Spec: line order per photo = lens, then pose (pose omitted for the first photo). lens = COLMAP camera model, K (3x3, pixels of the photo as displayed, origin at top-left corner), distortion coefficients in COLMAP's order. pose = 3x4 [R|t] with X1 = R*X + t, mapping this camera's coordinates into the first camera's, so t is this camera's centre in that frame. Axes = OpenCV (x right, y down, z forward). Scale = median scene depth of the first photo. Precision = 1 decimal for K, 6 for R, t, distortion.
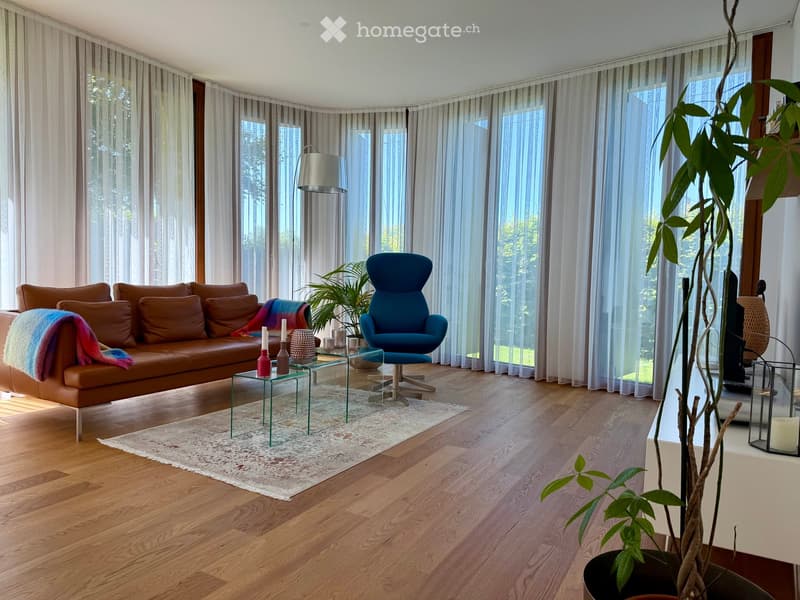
lens RADIAL K [[557.1, 0, 400.9], [0, 557.1, 301.5], [0, 0, 1]] dist [0.133550, -0.134660]
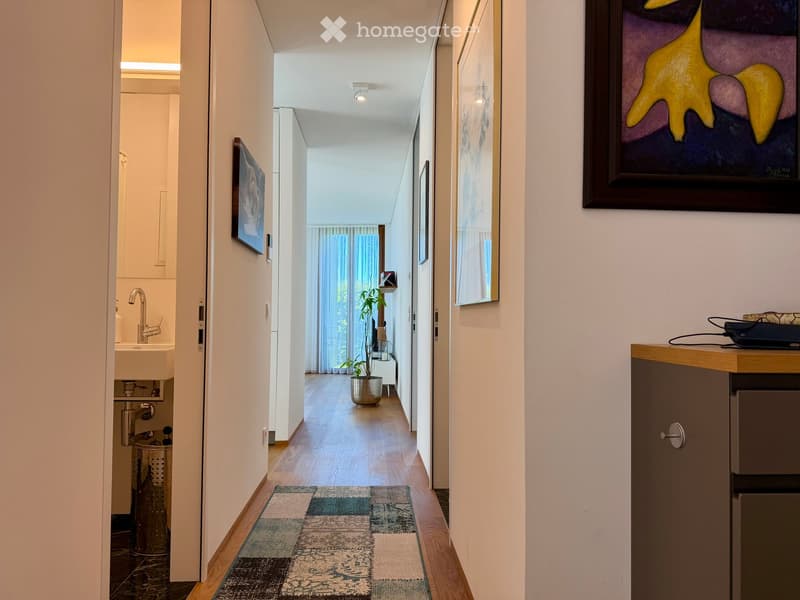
lens RADIAL K [[557.1, 0, 400.9], [0, 557.1, 301.5], [0, 0, 1]] dist [0.133550, -0.134660]
pose [[0.845118, 0.001721, 0.534578, -1.311753], [0.035976, 0.997545, -0.060086, 0.058432], [-0.533368, 0.070011, 0.842981, -2.342095]]
